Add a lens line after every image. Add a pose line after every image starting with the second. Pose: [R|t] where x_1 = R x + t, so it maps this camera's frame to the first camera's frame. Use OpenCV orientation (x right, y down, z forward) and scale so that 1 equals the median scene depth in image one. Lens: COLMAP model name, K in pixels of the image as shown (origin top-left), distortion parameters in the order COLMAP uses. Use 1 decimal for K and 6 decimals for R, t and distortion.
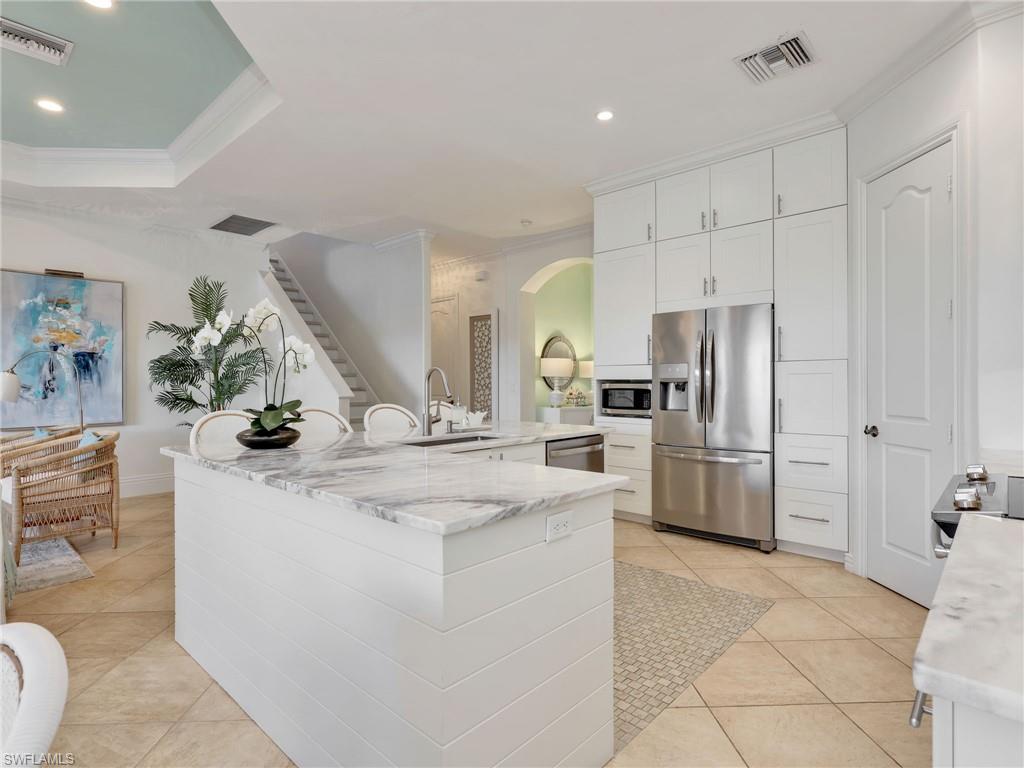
lens RADIAL K [[524.9, 0, 513.9], [0, 524.9, 380.3], [0, 0, 1]] dist [-0.001647, -0.000335]
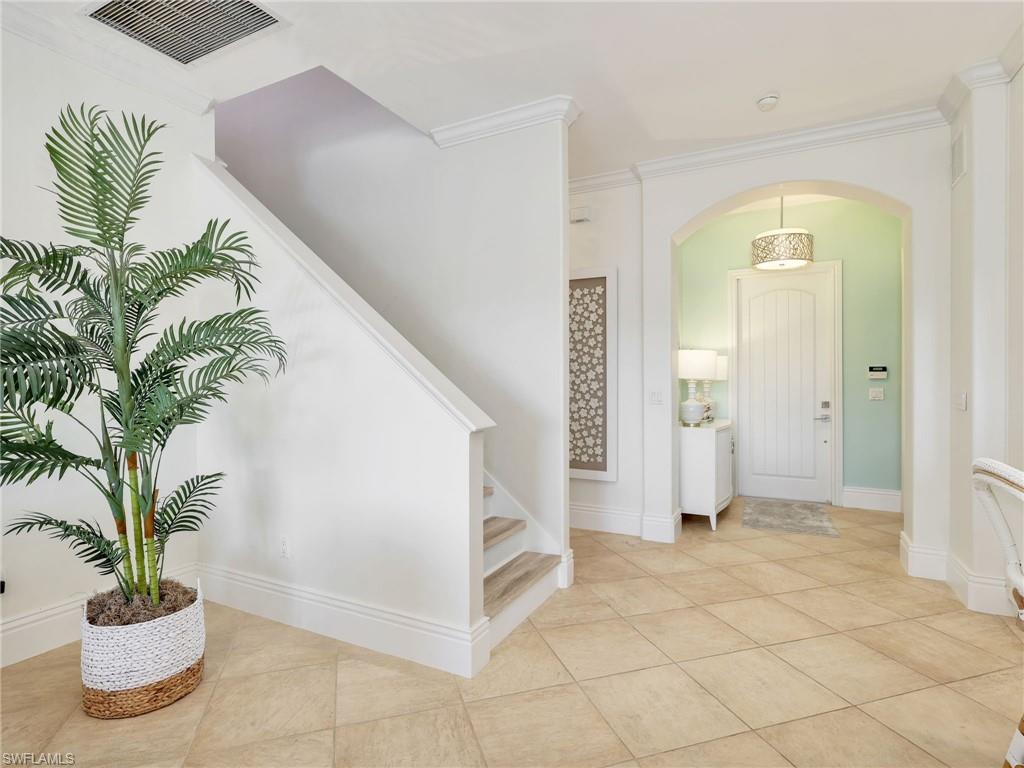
lens RADIAL K [[524.9, 0, 510.8], [0, 524.9, 377.8], [0, 0, 1]] dist [-0.001647, -0.000335]
pose [[0.970730, 0.004646, 0.240127, -0.410469], [-0.005398, 0.999982, 0.002473, -0.012183], [-0.240111, -0.003697, 0.970738, 0.598208]]
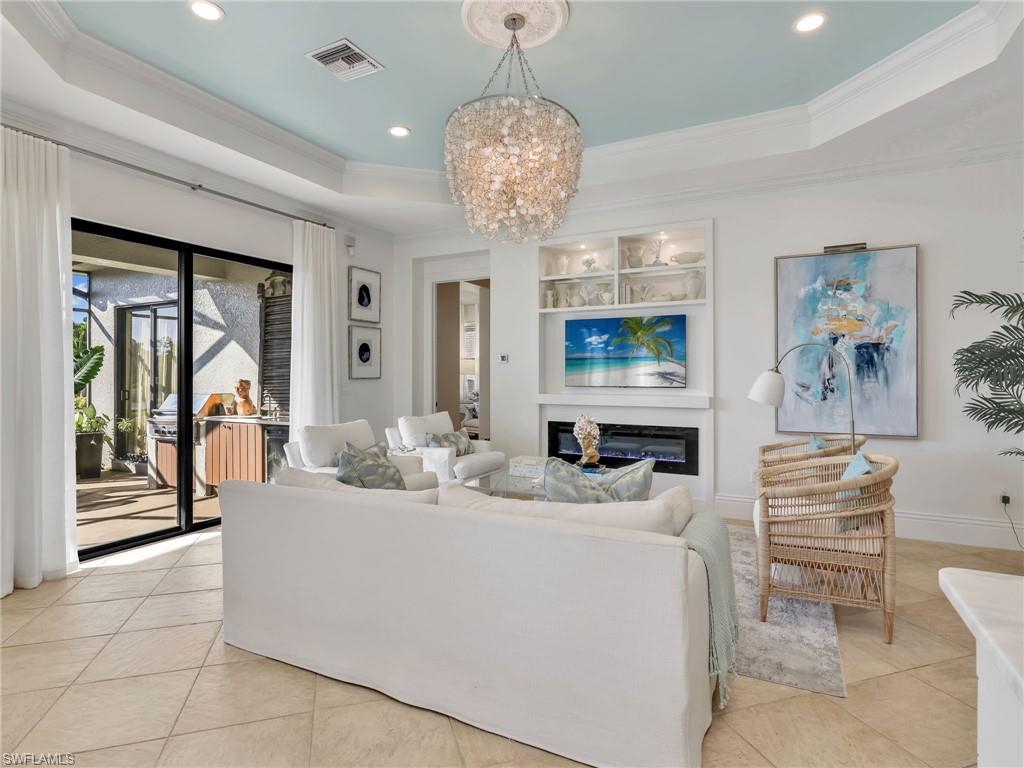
lens RADIAL K [[524.9, 0, 517.7], [0, 524.9, 374.1], [0, 0, 1]] dist [-0.001647, -0.000335]
pose [[0.245531, 0.005135, -0.969375, -0.186418], [0.001799, 0.999982, 0.005753, -0.012600], [0.969387, -0.003156, 0.245517, 0.300286]]
